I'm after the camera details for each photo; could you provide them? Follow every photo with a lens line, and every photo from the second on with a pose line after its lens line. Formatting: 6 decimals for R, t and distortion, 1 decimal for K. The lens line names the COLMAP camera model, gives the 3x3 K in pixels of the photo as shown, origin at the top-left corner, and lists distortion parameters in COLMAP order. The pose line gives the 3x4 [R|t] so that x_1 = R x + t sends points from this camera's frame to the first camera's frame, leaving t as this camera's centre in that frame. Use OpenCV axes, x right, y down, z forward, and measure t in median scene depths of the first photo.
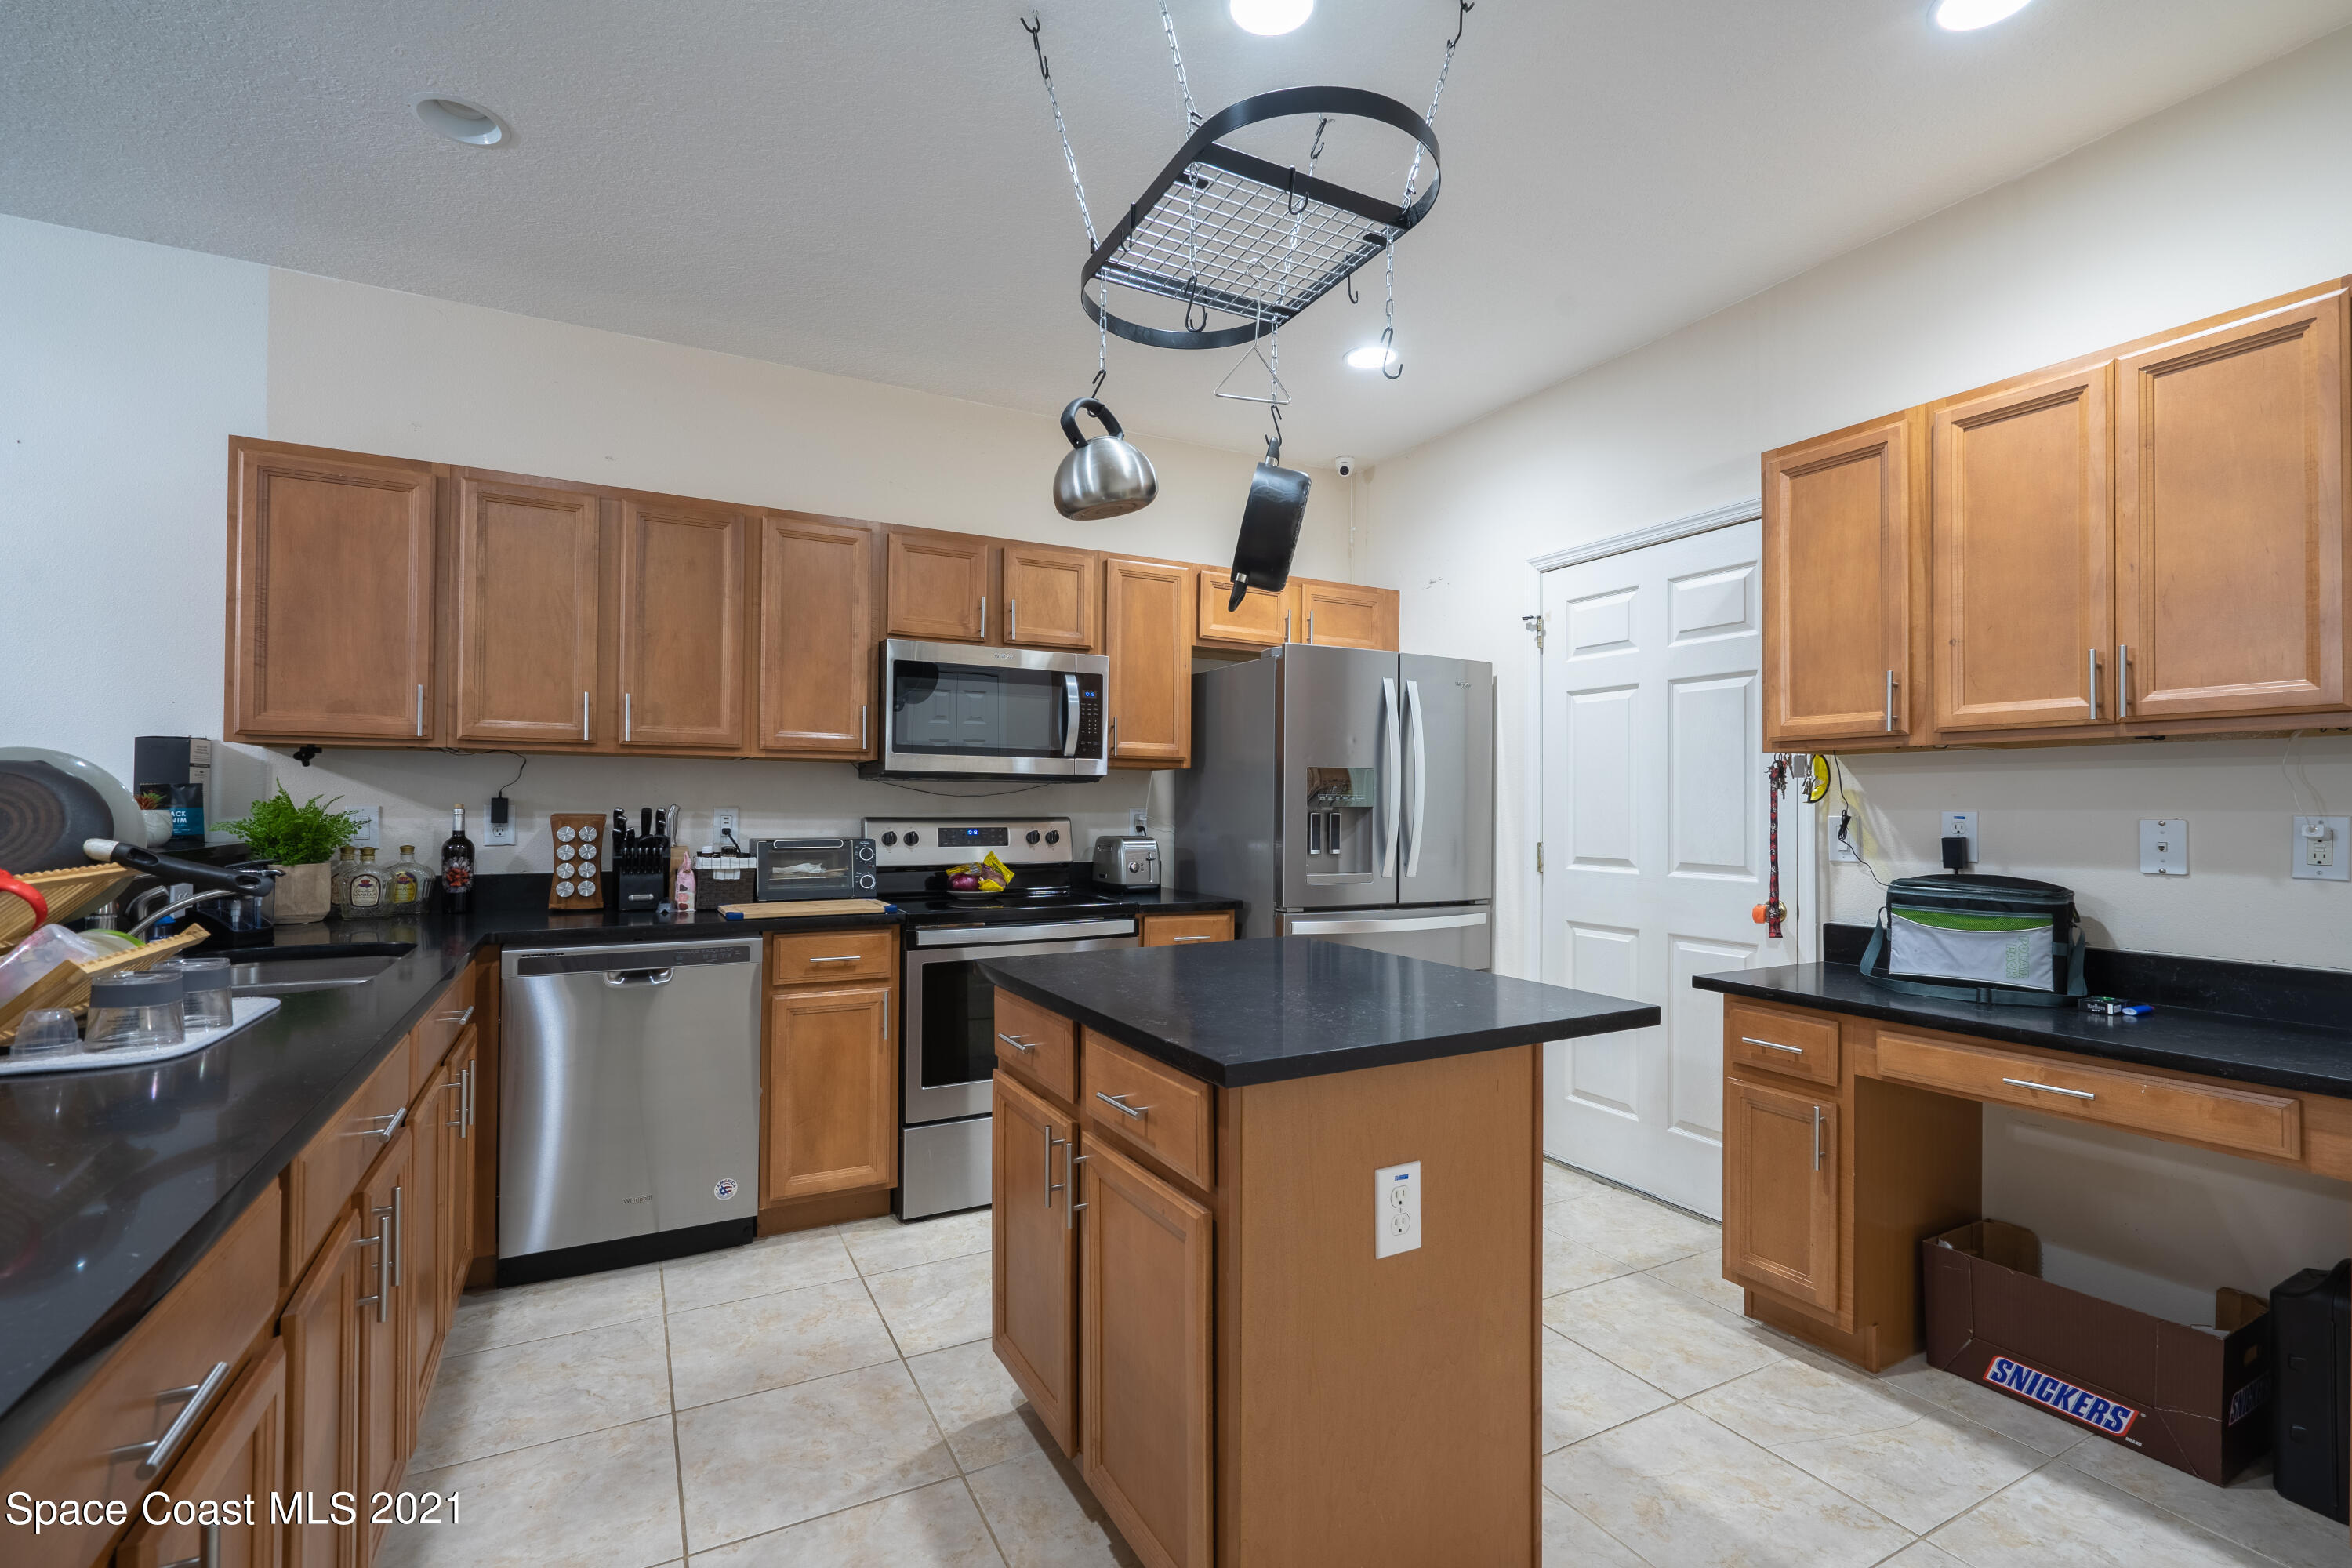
lens RADIAL K [[1055.1, 0, 1177.0], [0, 1055.1, 784.7], [0, 0, 1]] dist [-0.001368, 0.001621]
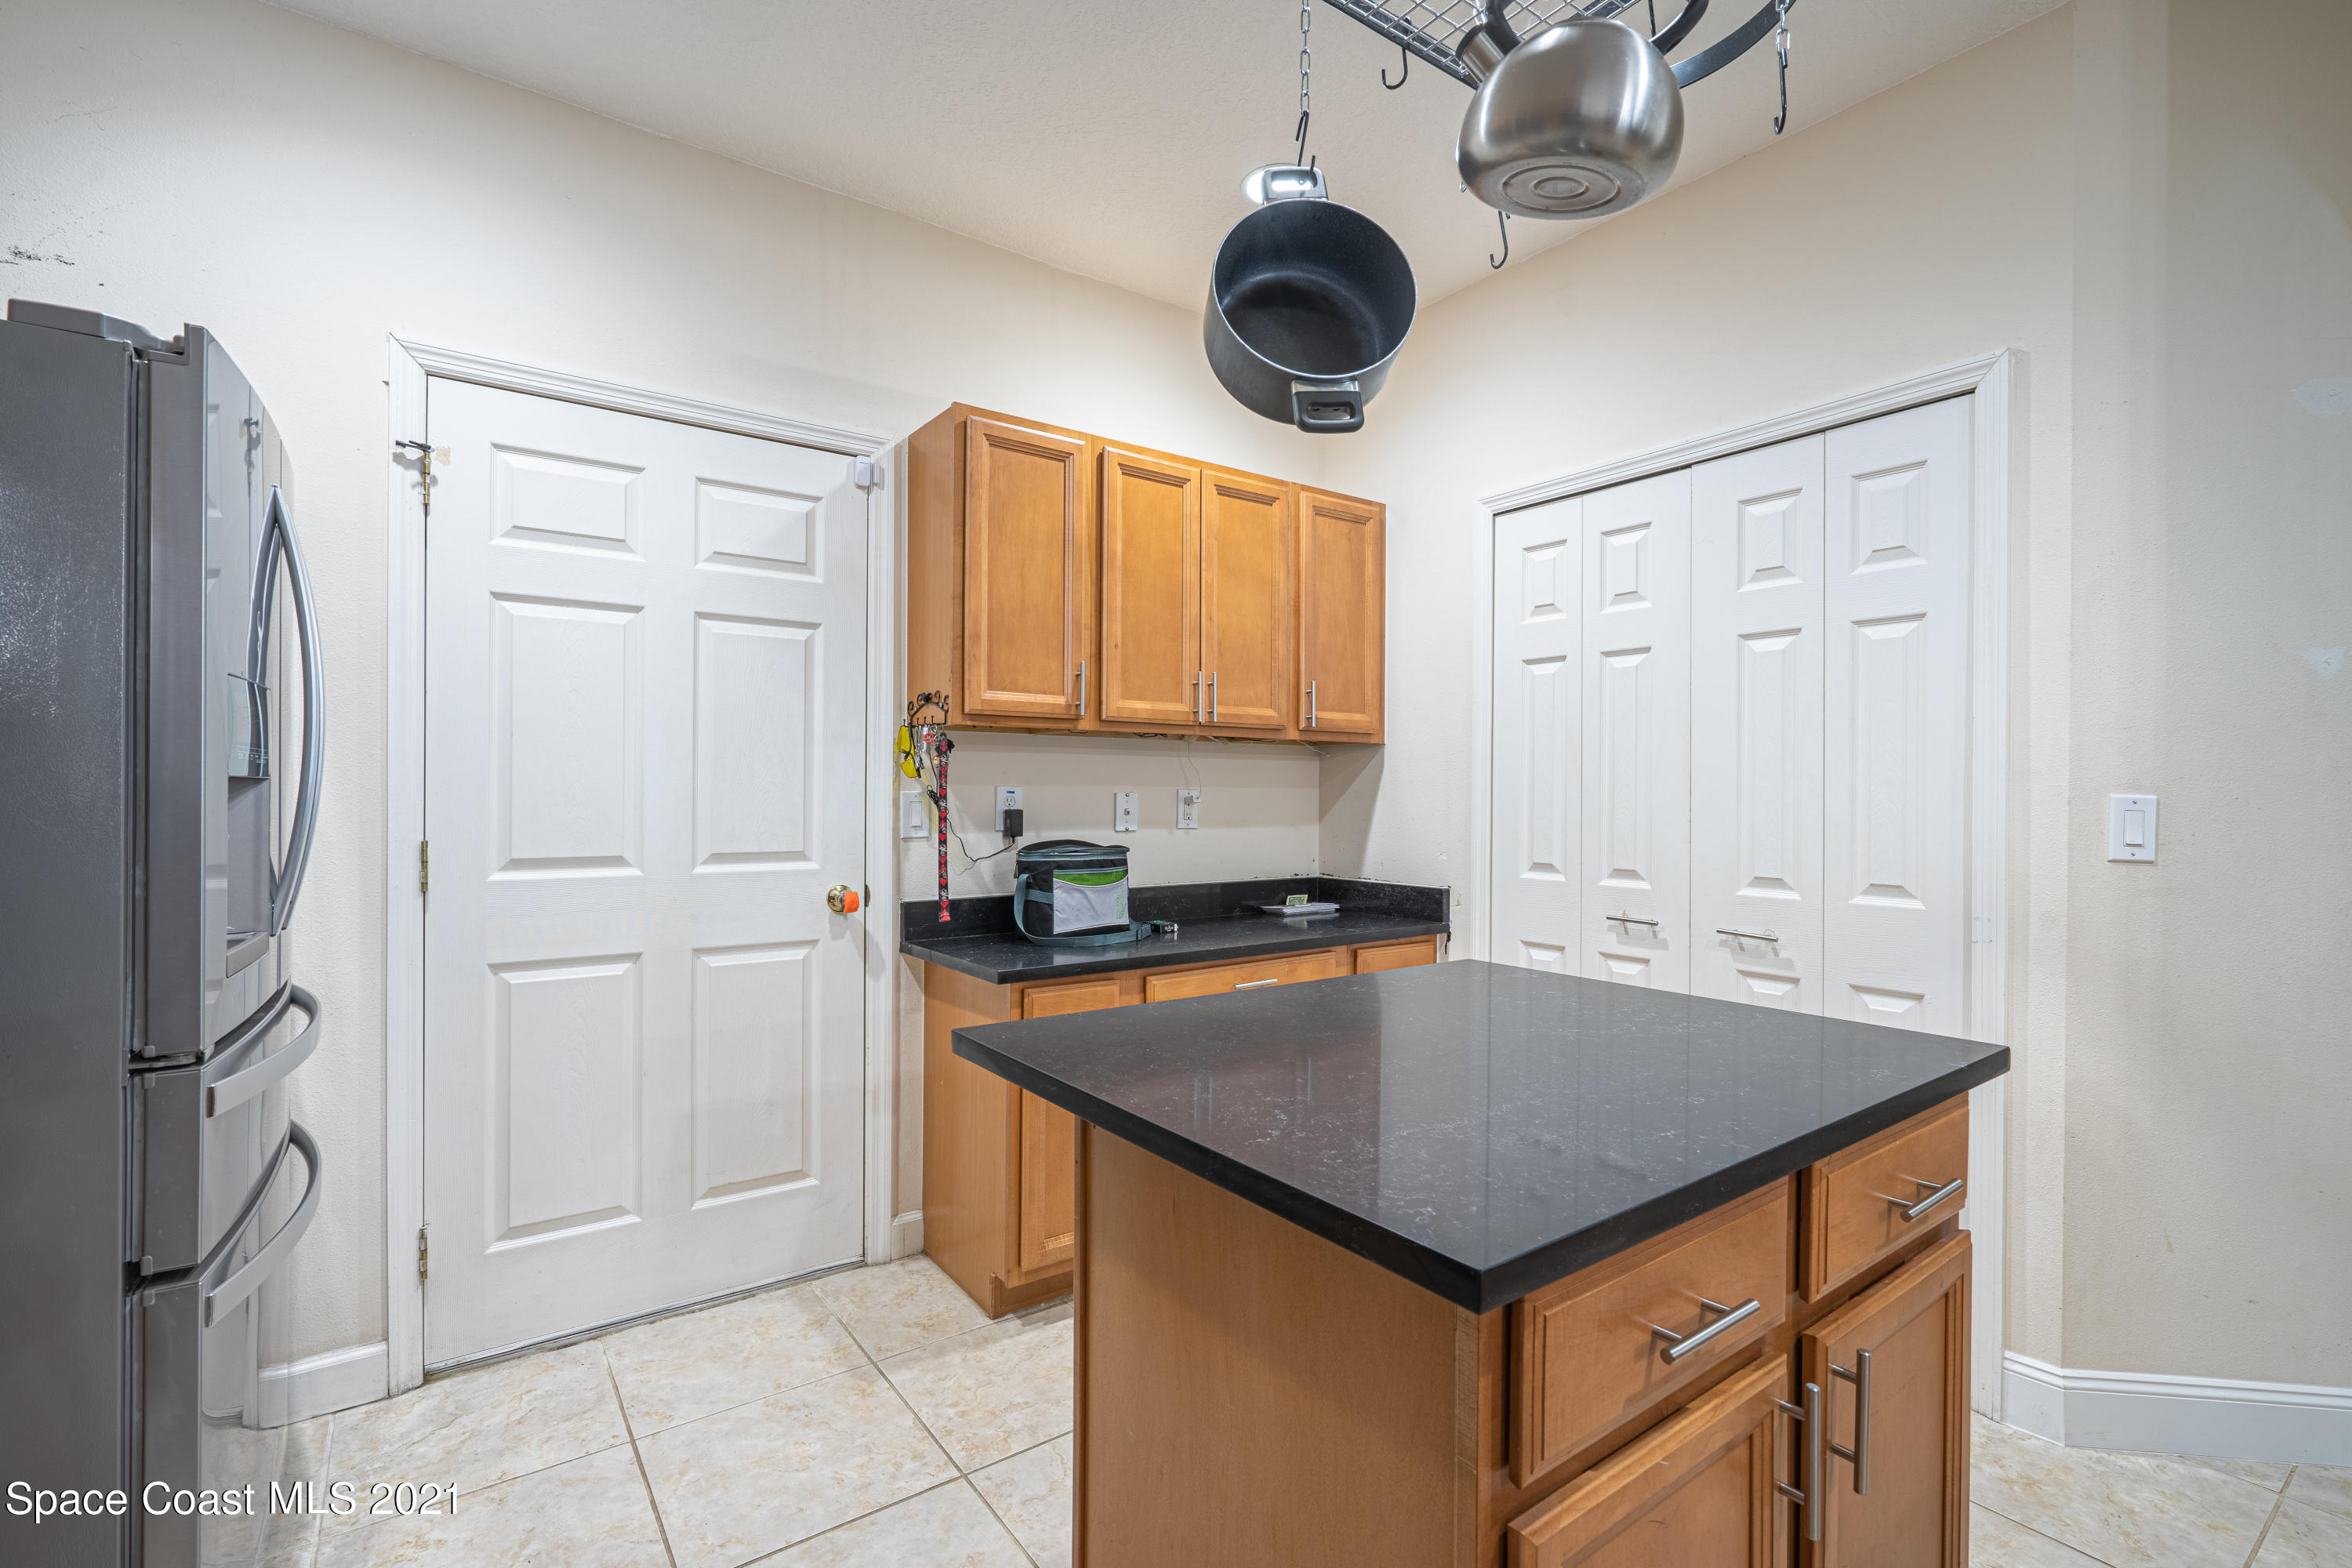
lens RADIAL K [[1055.1, 0, 1179.5], [0, 1055.1, 788.3], [0, 0, 1]] dist [-0.001368, 0.001621]
pose [[-0.141450, -0.005349, 0.989931, -0.423651], [-0.027162, 0.999630, 0.001520, 0.020832], [-0.989573, -0.026673, -0.141543, 0.992172]]
